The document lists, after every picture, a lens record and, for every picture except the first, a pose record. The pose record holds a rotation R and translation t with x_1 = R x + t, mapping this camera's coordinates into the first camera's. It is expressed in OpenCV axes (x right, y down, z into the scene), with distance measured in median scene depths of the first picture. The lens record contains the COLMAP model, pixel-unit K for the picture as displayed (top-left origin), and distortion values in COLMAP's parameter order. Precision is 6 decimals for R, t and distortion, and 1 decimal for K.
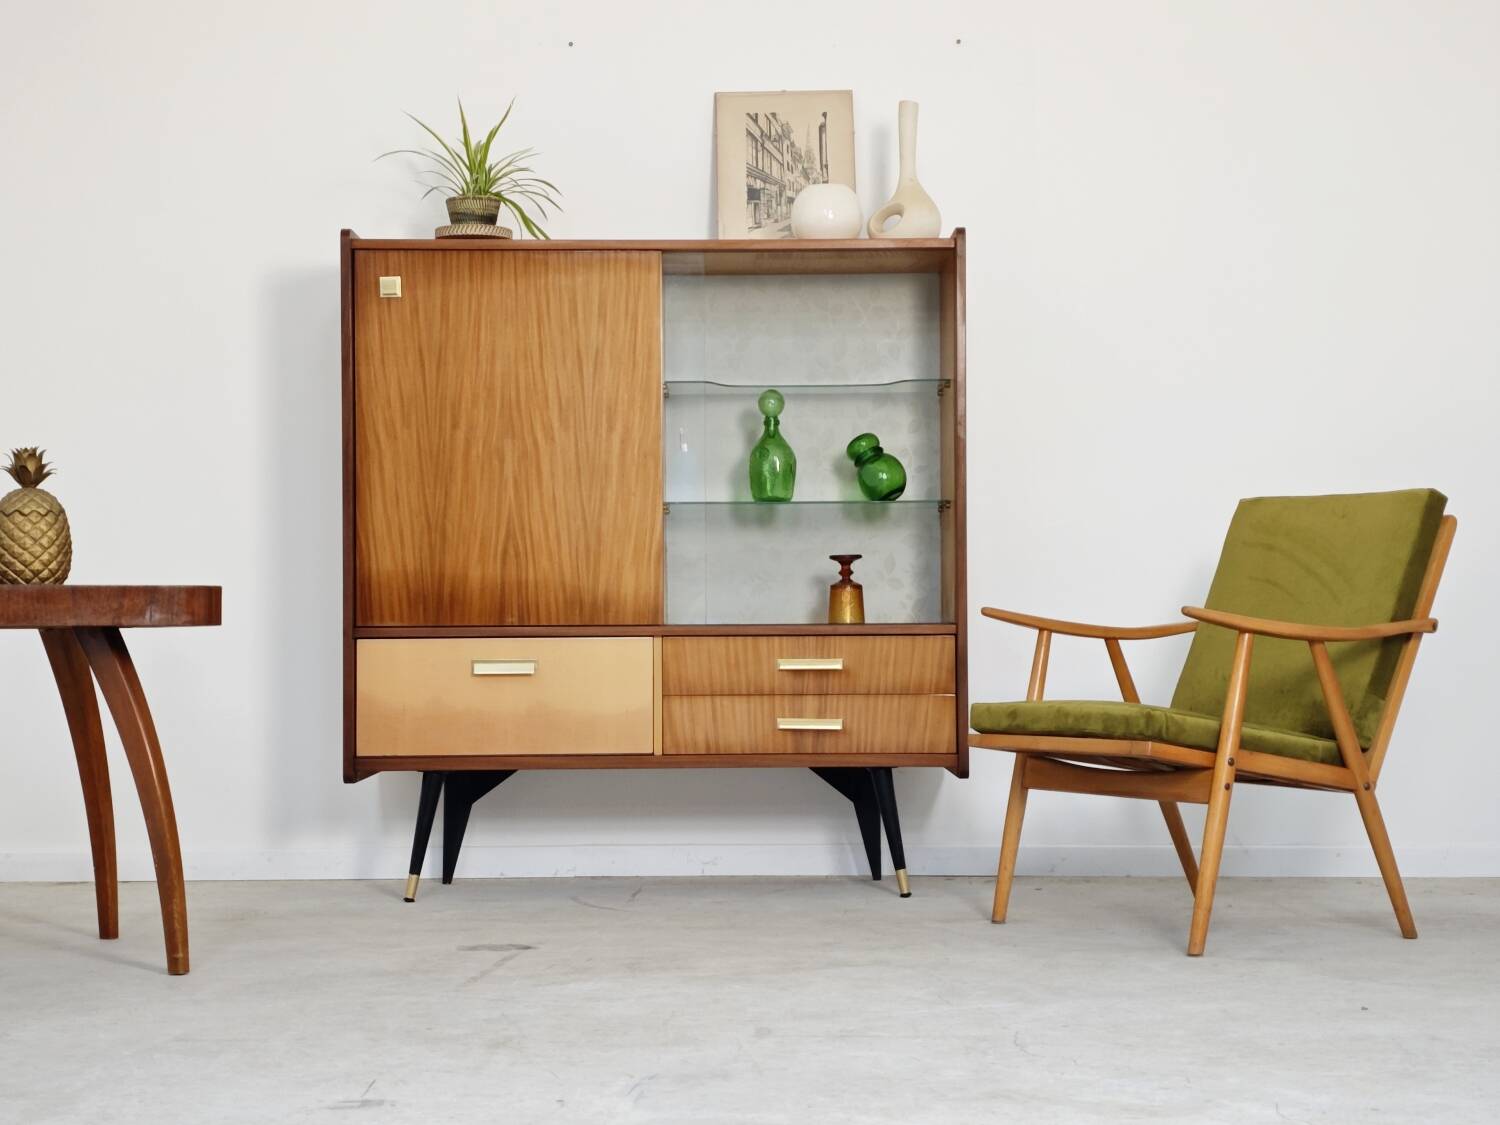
lens RADIAL K [[2508.7, 0, 750.0], [0, 2508.7, 562.5], [0, 0, 1]] dist [0.291833, -1.304346]
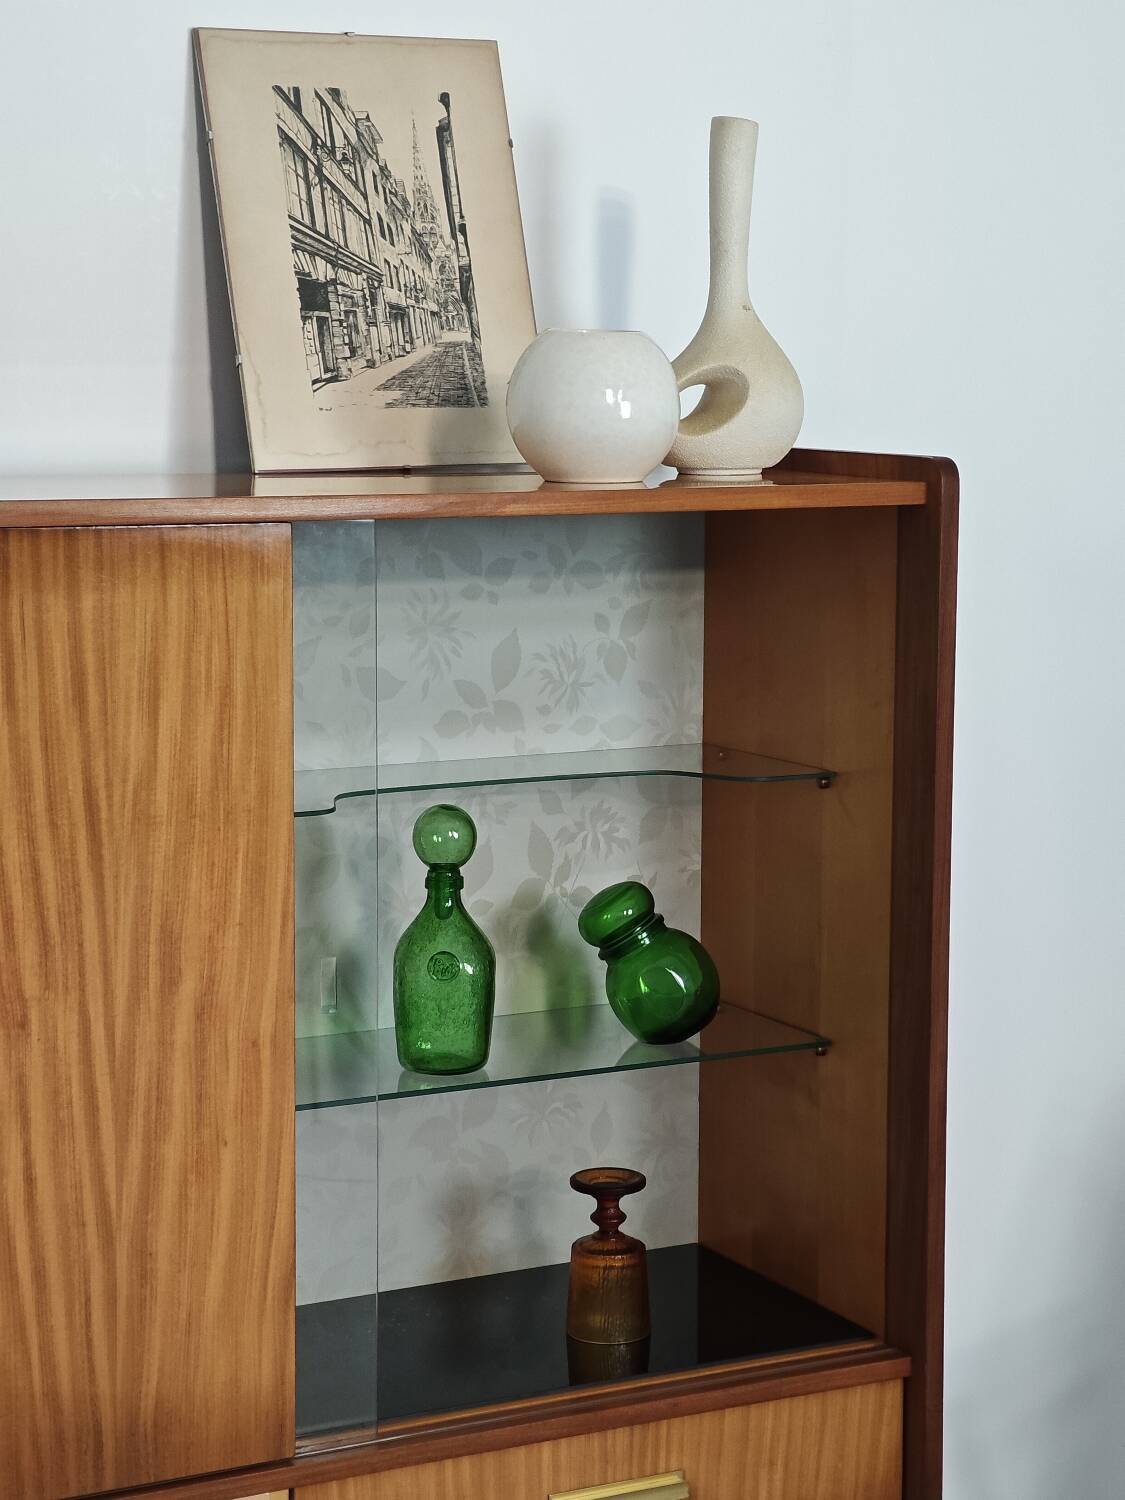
lens RADIAL K [[3191.1, 0, 569.5], [0, 3191.1, 769.1], [0, 0, 1]] dist [0.246090, -0.273183]
pose [[0.885714, -0.054141, 0.461064, -0.226800], [-0.018787, 0.988182, 0.152130, -0.162200], [-0.463851, -0.143406, 0.874229, 0.545665]]
